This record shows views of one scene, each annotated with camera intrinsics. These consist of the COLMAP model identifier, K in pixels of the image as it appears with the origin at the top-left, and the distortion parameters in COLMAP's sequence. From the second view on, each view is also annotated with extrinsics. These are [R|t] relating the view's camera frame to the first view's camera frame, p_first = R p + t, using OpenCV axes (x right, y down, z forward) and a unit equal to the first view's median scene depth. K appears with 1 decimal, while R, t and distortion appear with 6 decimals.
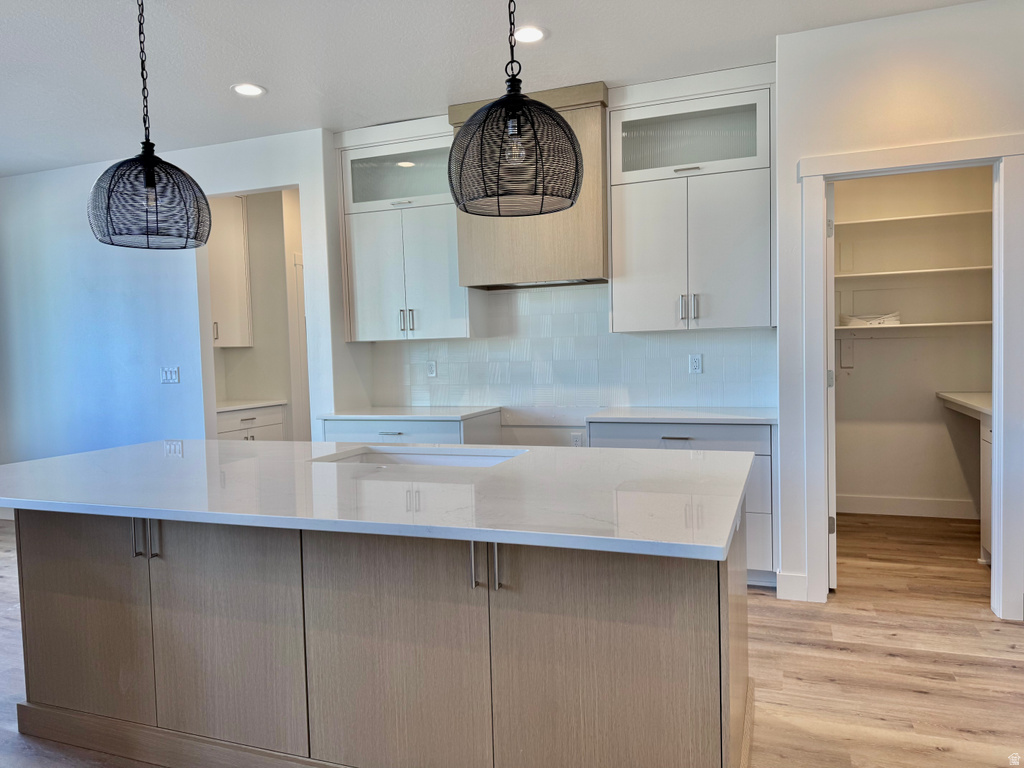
lens RADIAL K [[710.4, 0, 512.0], [0, 710.4, 384.0], [0, 0, 1]] dist [0.092281, -0.097117]
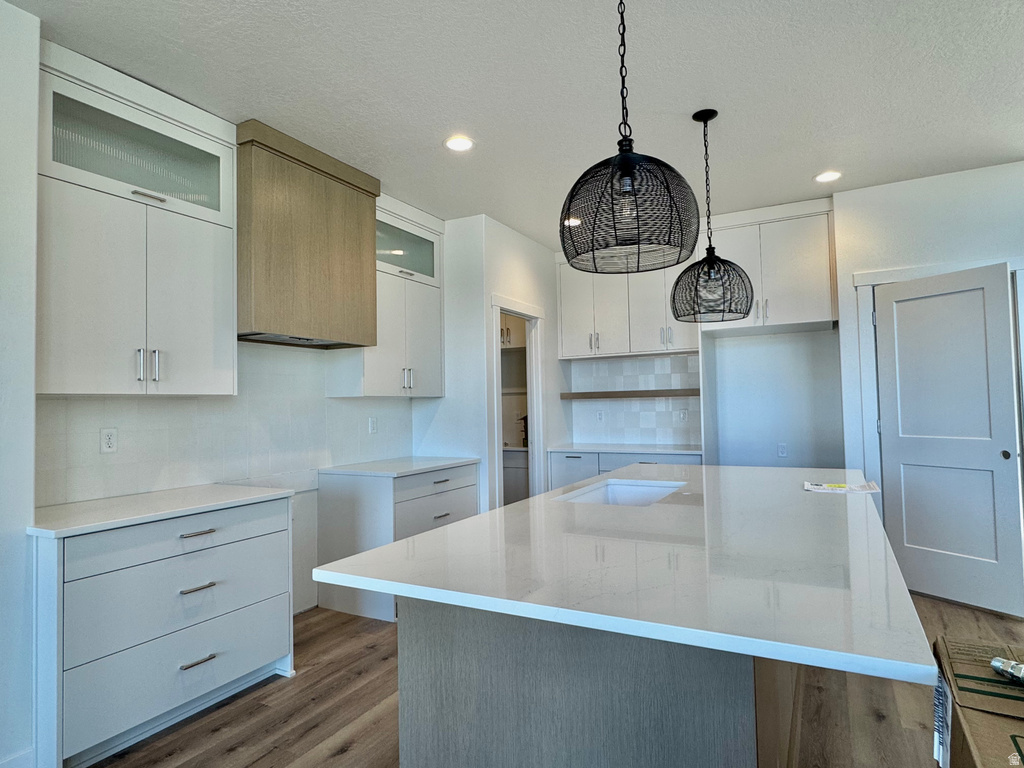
lens RADIAL K [[615.4, 0, 530.8], [0, 615.4, 381.4], [0, 0, 1]] dist [-0.000354, -0.000061]
pose [[0.086675, 0.060684, 0.994387, -0.798494], [0.053750, 0.996404, -0.065492, -0.020107], [-0.994786, 0.059125, 0.083101, 0.686055]]
